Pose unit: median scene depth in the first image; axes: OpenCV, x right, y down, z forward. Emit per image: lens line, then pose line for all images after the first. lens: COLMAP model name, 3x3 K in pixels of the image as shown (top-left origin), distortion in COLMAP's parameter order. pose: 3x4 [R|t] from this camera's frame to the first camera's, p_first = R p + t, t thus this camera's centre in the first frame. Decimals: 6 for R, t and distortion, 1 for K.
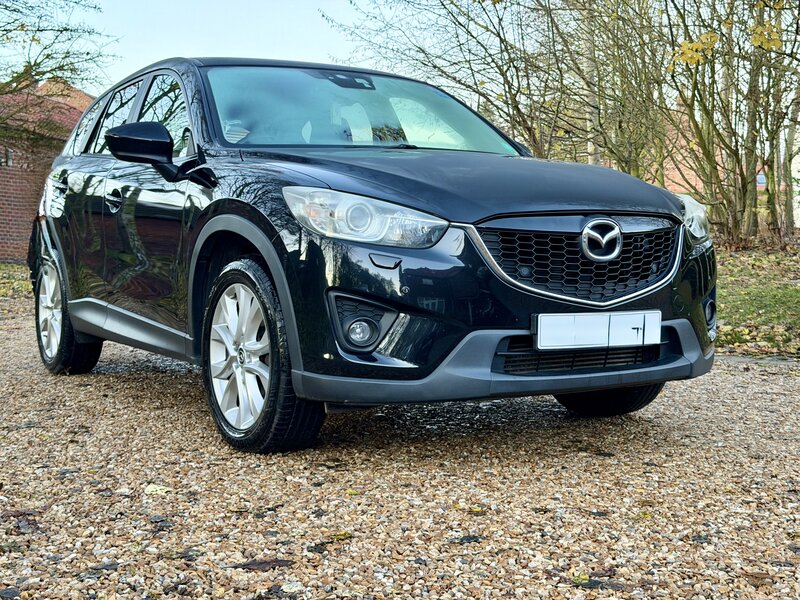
lens RADIAL K [[1105.2, 0, 402.2], [0, 1105.2, 298.2], [0, 0, 1]] dist [0.170095, -0.331226]
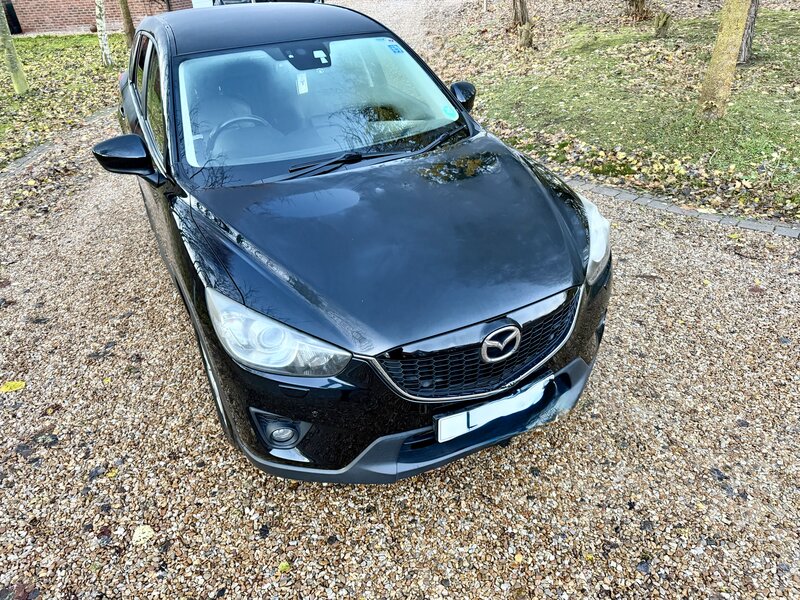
lens RADIAL K [[565.2, 0, 400.0], [0, 565.2, 300.0], [0, 0, 1]] dist [0.023420, -0.027828]
pose [[0.997118, -0.010678, -0.075105, 0.114858], [0.044937, 0.880793, 0.471364, -0.323363], [0.061118, -0.473381, 0.878735, 0.497094]]
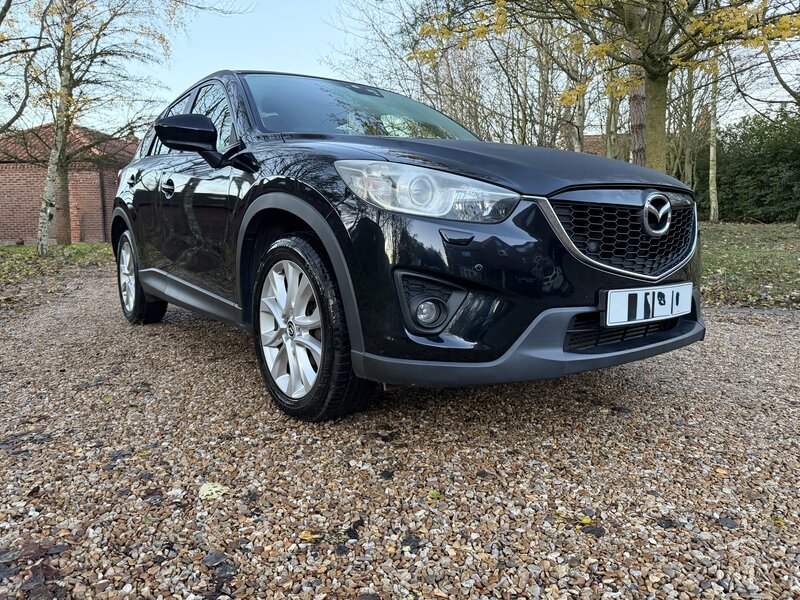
lens RADIAL K [[560.9, 0, 401.1], [0, 560.9, 301.2], [0, 0, 1]] dist [0.115108, -0.232158]
pose [[0.994287, -0.017875, 0.105228, -0.098888], [0.009743, 0.996961, 0.077289, -0.014678], [-0.106289, -0.075822, 0.991440, 0.470262]]
